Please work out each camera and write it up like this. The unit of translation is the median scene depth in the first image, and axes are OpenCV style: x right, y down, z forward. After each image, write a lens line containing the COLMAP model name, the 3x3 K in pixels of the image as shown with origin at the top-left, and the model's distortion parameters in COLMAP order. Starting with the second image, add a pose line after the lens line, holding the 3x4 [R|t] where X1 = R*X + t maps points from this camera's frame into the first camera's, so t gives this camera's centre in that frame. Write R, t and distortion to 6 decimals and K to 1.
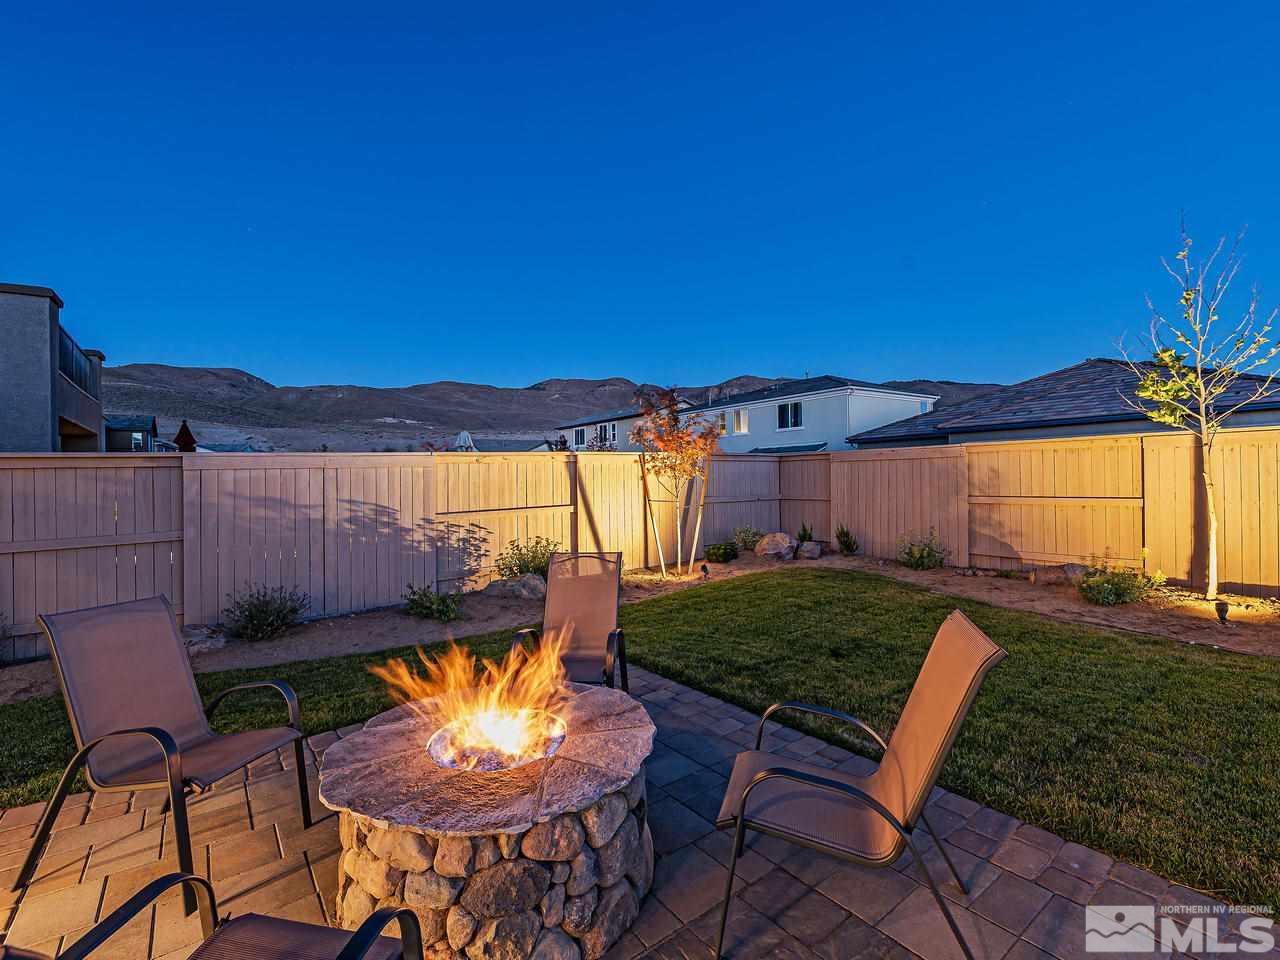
lens RADIAL K [[591.9, 0, 636.0], [0, 591.9, 473.8], [0, 0, 1]] dist [-0.002129, 0.000739]
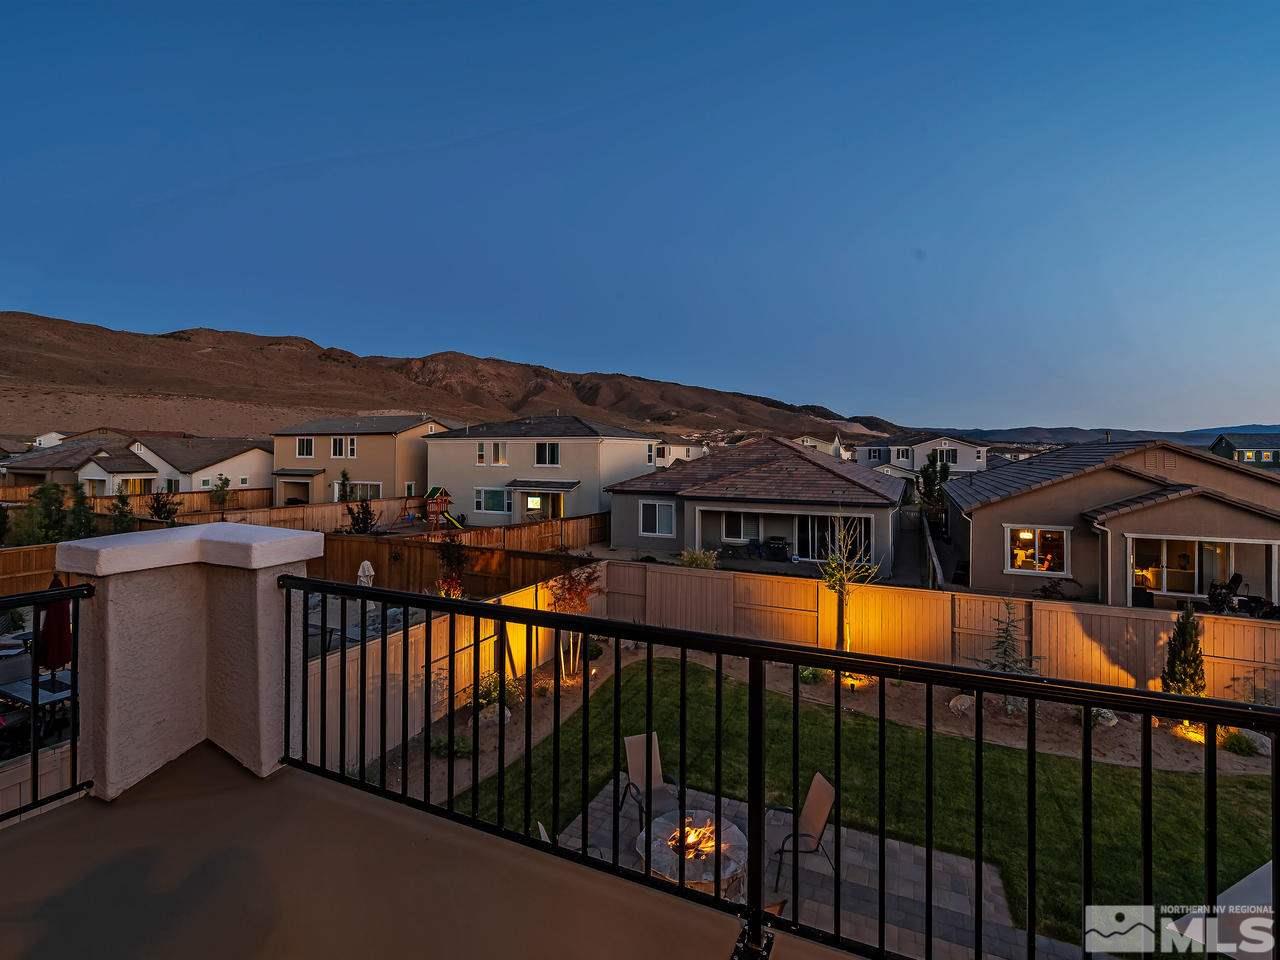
lens RADIAL K [[591.9, 0, 641.6], [0, 591.9, 462.6], [0, 0, 1]] dist [-0.002129, 0.000739]
pose [[0.882616, 0.016930, 0.469790, -0.390292], [-0.020079, 0.999797, 0.001695, -0.300210], [-0.469665, -0.010929, 0.882777, -0.297512]]
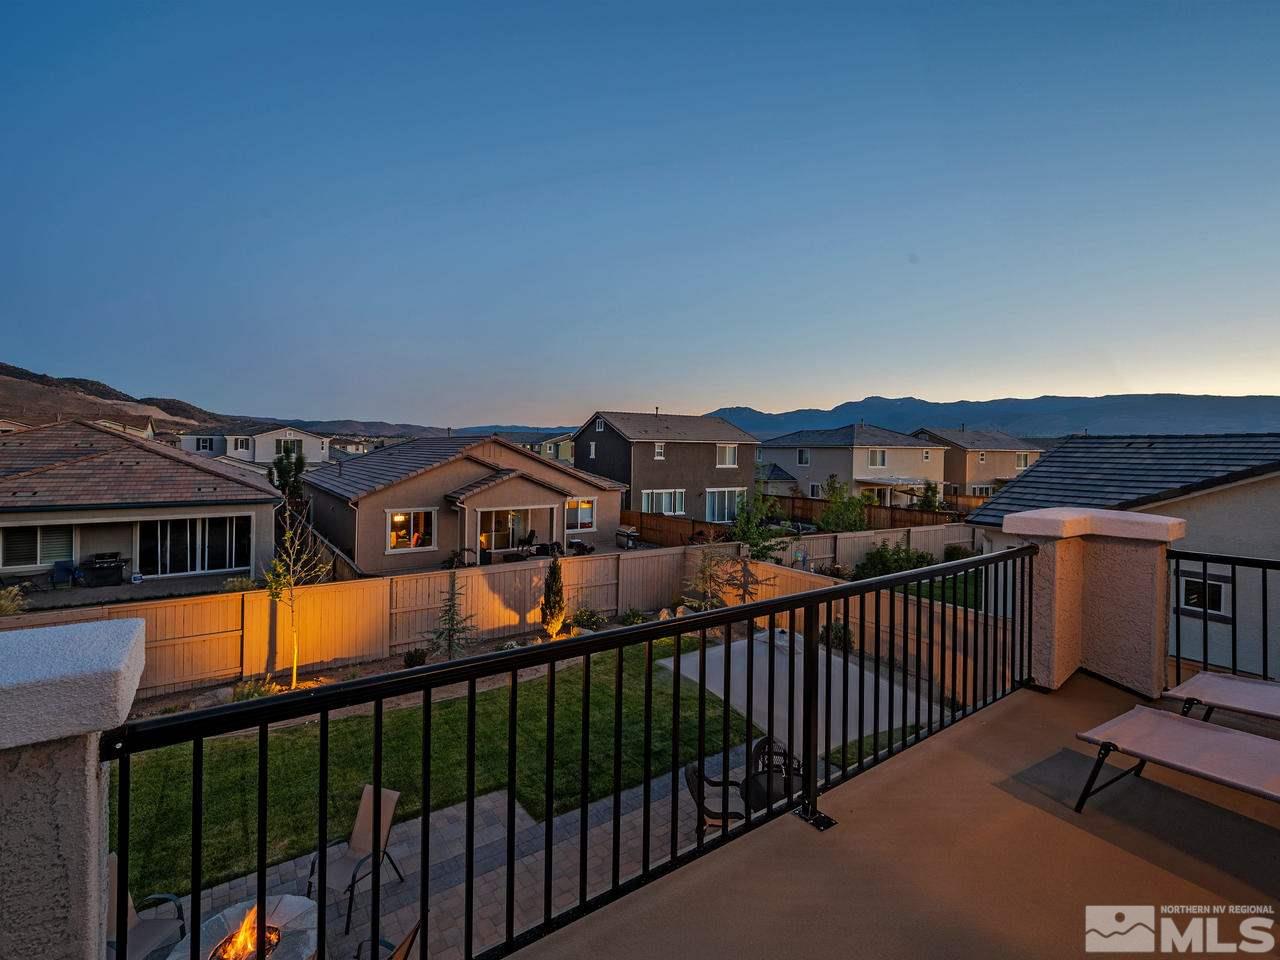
lens RADIAL K [[591.9, 0, 633.9], [0, 591.9, 445.4], [0, 0, 1]] dist [-0.002129, 0.000739]
pose [[0.051189, 0.026887, 0.998327, -0.518569], [-0.006995, 0.999623, -0.026564, -0.300111], [-0.998664, -0.005624, 0.051358, -0.126098]]
